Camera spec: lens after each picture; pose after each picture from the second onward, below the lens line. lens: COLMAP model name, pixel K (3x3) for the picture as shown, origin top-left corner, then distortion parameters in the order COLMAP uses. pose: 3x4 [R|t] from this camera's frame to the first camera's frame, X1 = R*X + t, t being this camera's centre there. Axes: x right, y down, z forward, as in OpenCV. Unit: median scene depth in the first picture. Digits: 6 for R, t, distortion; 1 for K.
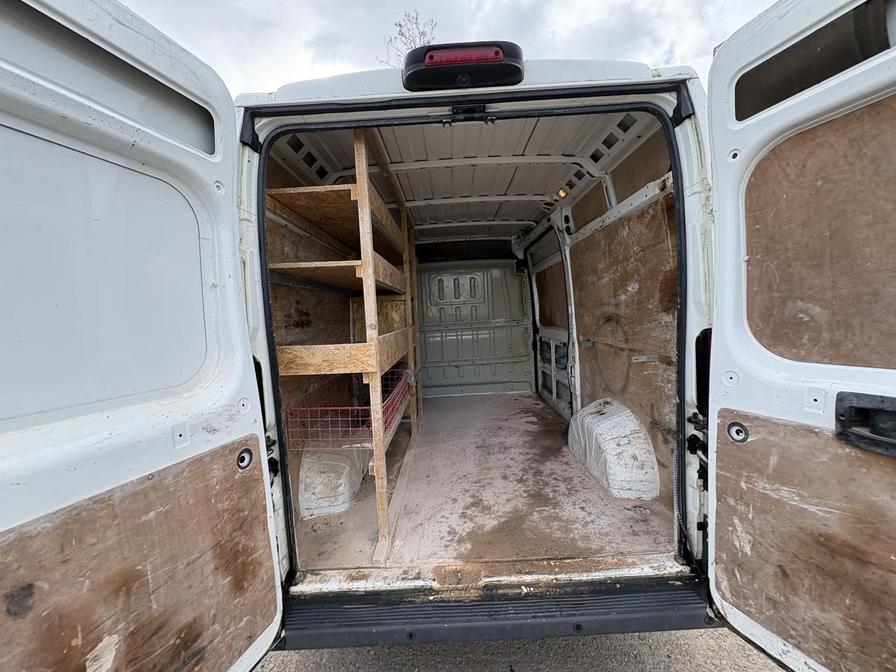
lens RADIAL K [[355.5, 0, 444.6], [0, 355.5, 336.6], [0, 0, 1]] dist [-0.000049, 0.000200]
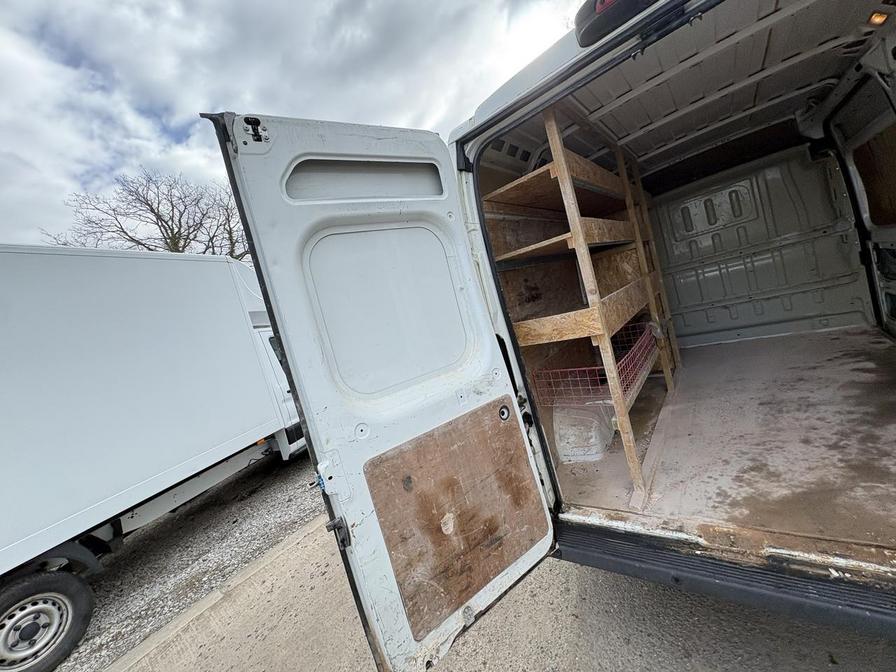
lens RADIAL K [[355.5, 0, 441.2], [0, 355.5, 336.6], [0, 0, 1]] dist [-0.000049, 0.000200]
pose [[0.765082, -0.115399, -0.633508, 0.111210], [0.191391, 0.980103, 0.052607, -0.043127], [0.614832, -0.161497, 0.771946, -0.107341]]
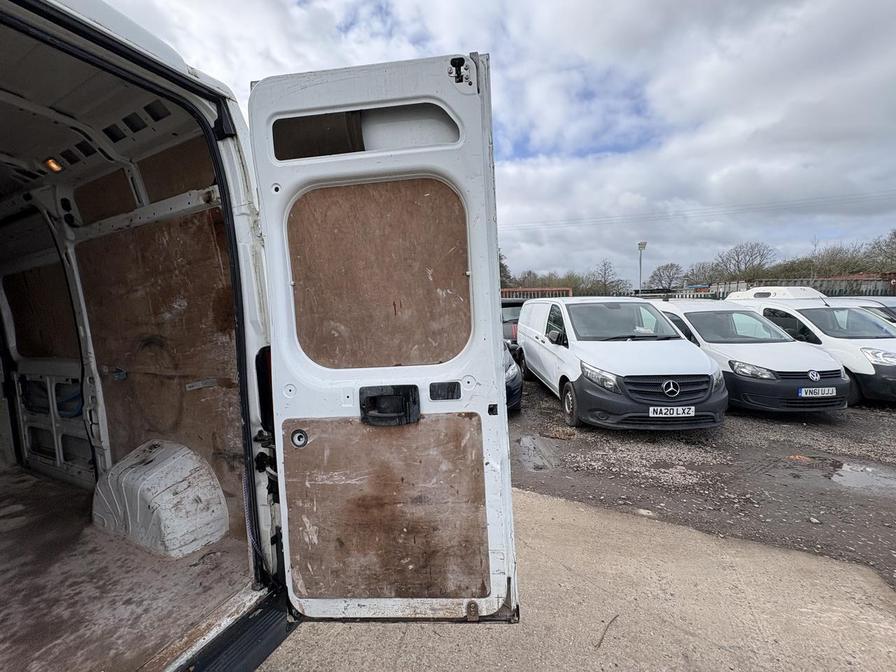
lens RADIAL K [[355.5, 0, 446.7], [0, 355.5, 335.8], [0, 0, 1]] dist [-0.000049, 0.000200]
pose [[0.414052, -0.029001, 0.909791, 0.011183], [0.083505, 0.996488, -0.006239, -0.003043], [-0.906415, 0.078555, 0.415019, 0.068271]]
